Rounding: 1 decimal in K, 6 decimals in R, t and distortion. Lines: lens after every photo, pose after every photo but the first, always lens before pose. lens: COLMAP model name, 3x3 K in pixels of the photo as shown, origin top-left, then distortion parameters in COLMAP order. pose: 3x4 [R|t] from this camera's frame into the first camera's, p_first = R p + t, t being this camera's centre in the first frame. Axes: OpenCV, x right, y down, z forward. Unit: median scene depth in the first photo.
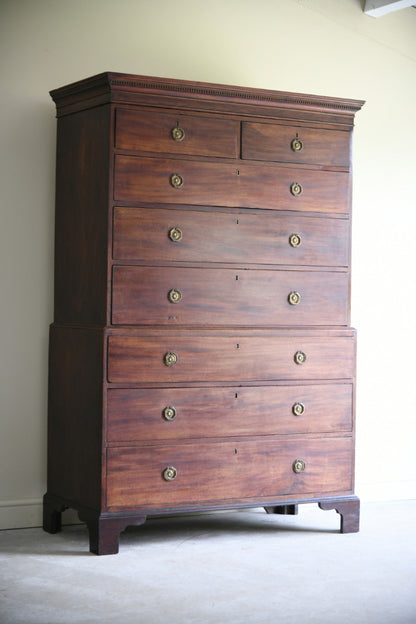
lens RADIAL K [[1371.6, 0, 208.0], [0, 1371.6, 312.0], [0, 0, 1]] dist [0.019674, 0.381220]
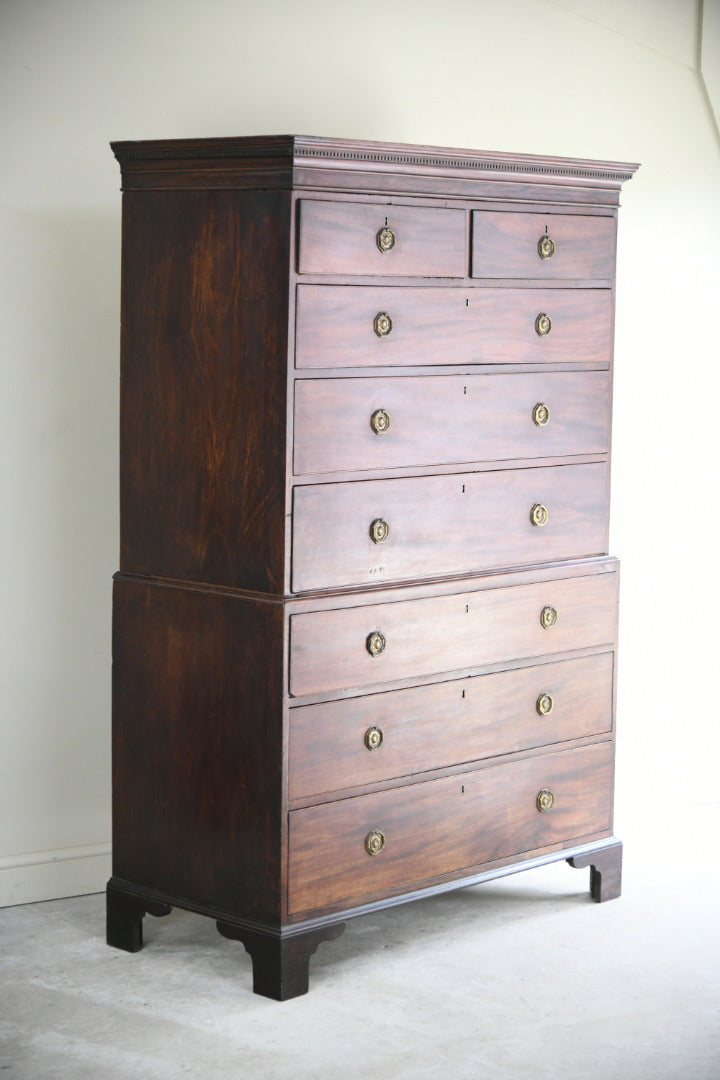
lens RADIAL K [[2373.9, 0, 360.0], [0, 2373.9, 540.0], [0, 0, 1]] dist [0.019674, 0.381220]
pose [[0.954809, -0.031474, 0.295547, -0.301960], [-0.001888, 0.993715, 0.111927, -0.110292], [-0.297212, -0.107427, 0.948749, 0.074312]]
